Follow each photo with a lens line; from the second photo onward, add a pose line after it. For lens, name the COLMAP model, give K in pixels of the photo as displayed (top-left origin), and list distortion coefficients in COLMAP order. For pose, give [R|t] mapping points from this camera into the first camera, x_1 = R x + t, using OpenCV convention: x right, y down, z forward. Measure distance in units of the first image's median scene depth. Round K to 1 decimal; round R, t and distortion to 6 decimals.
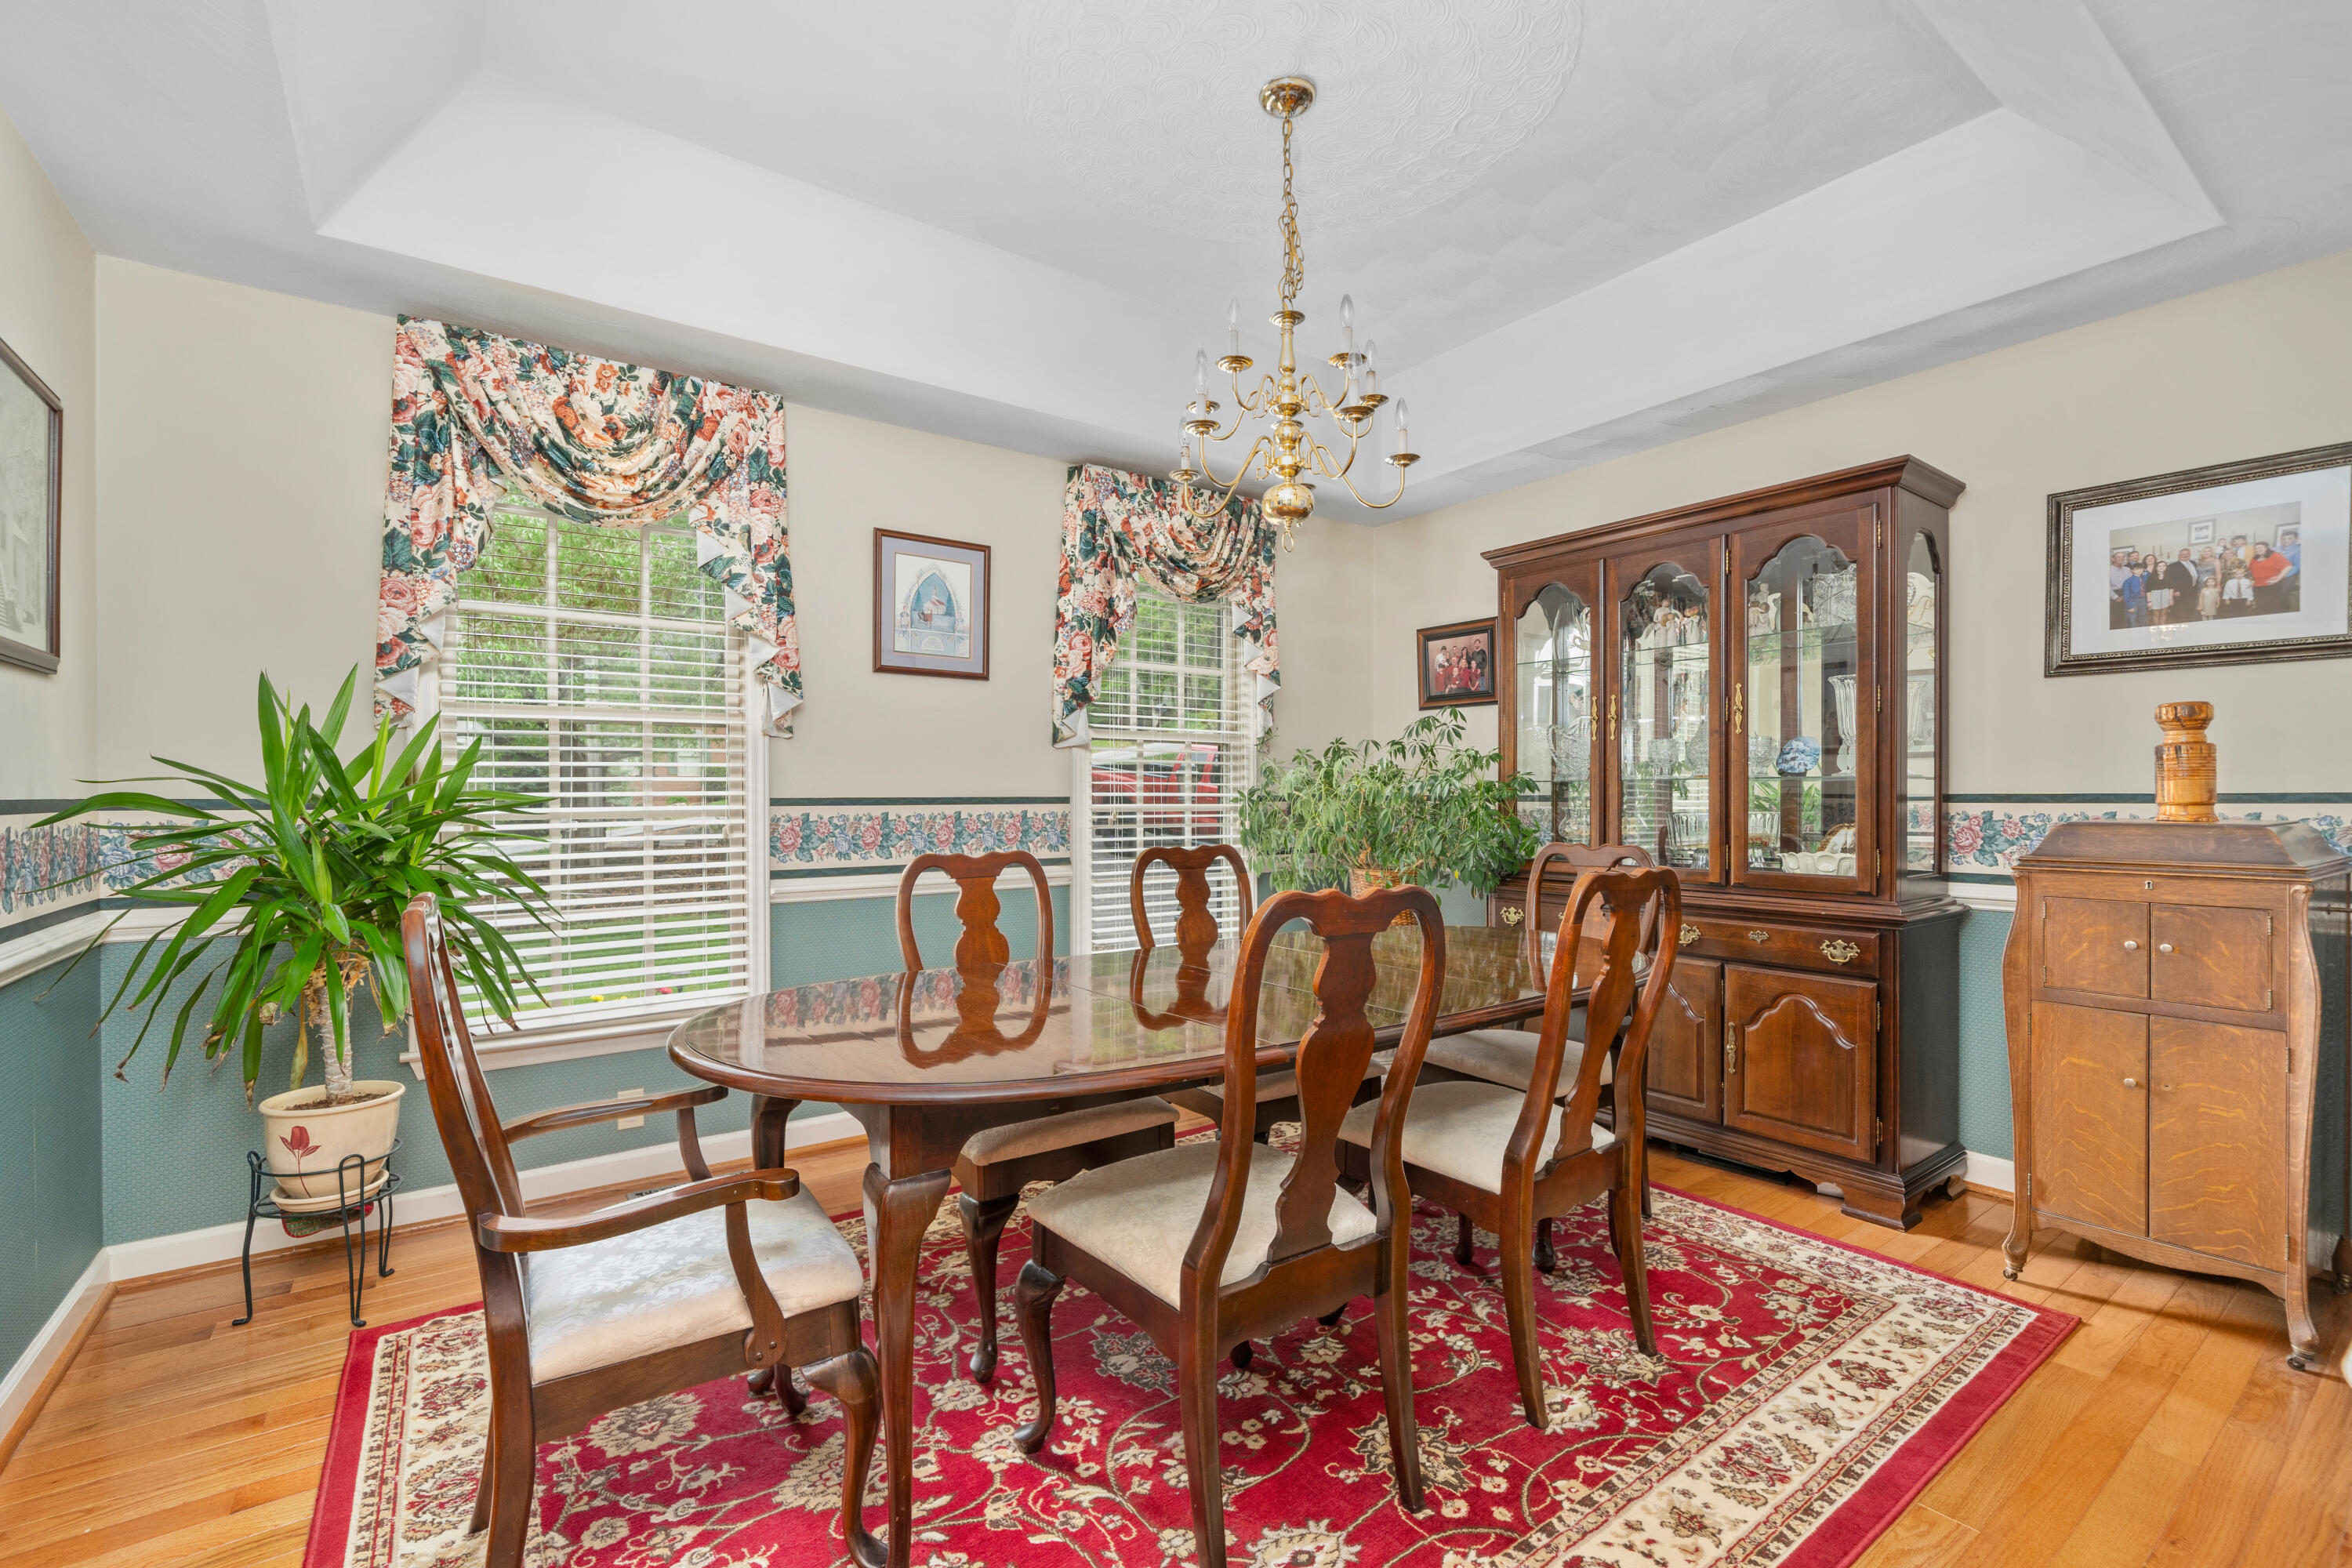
lens RADIAL K [[1021.6, 0, 1160.4], [0, 1021.6, 785.8], [0, 0, 1]] dist [-0.003731, 0.000060]
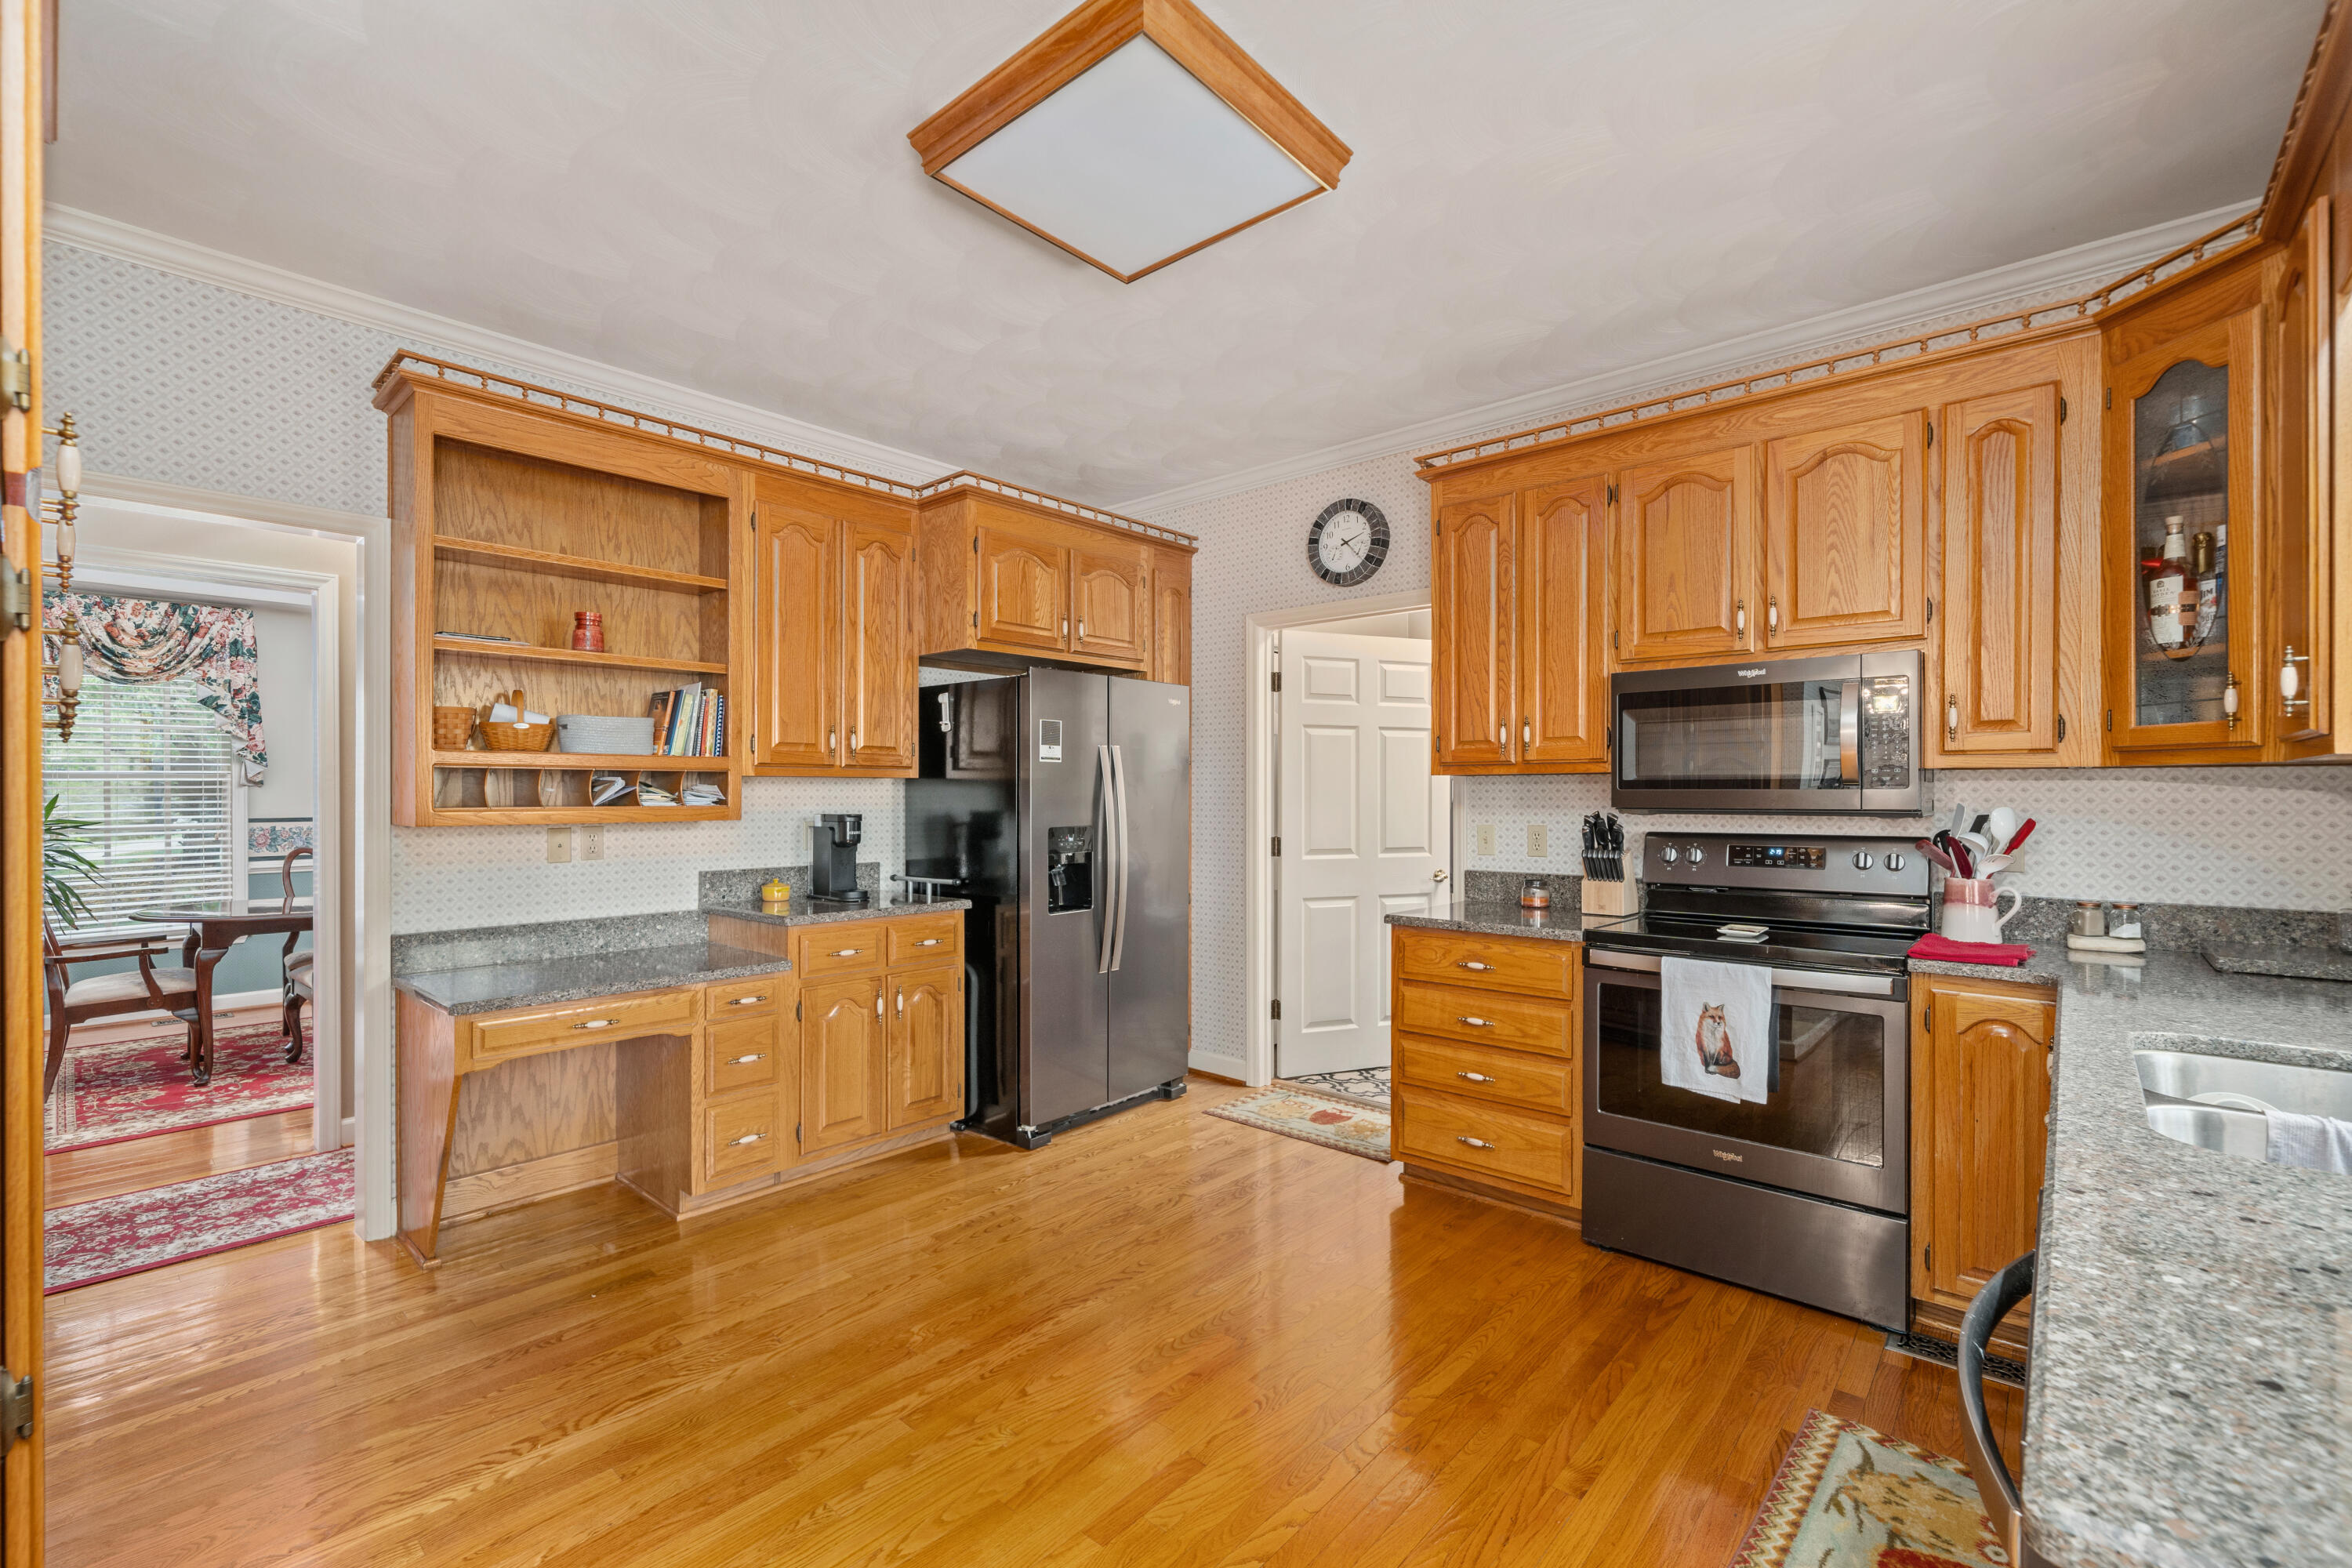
lens RADIAL K [[1021.6, 0, 1169.1], [0, 1021.6, 776.3], [0, 0, 1]] dist [-0.003731, 0.000060]
pose [[0.976442, 0.007859, 0.215638, 0.957466], [-0.009996, 0.999911, 0.008820, -0.109531], [-0.215549, -0.010768, 0.976434, -1.322220]]
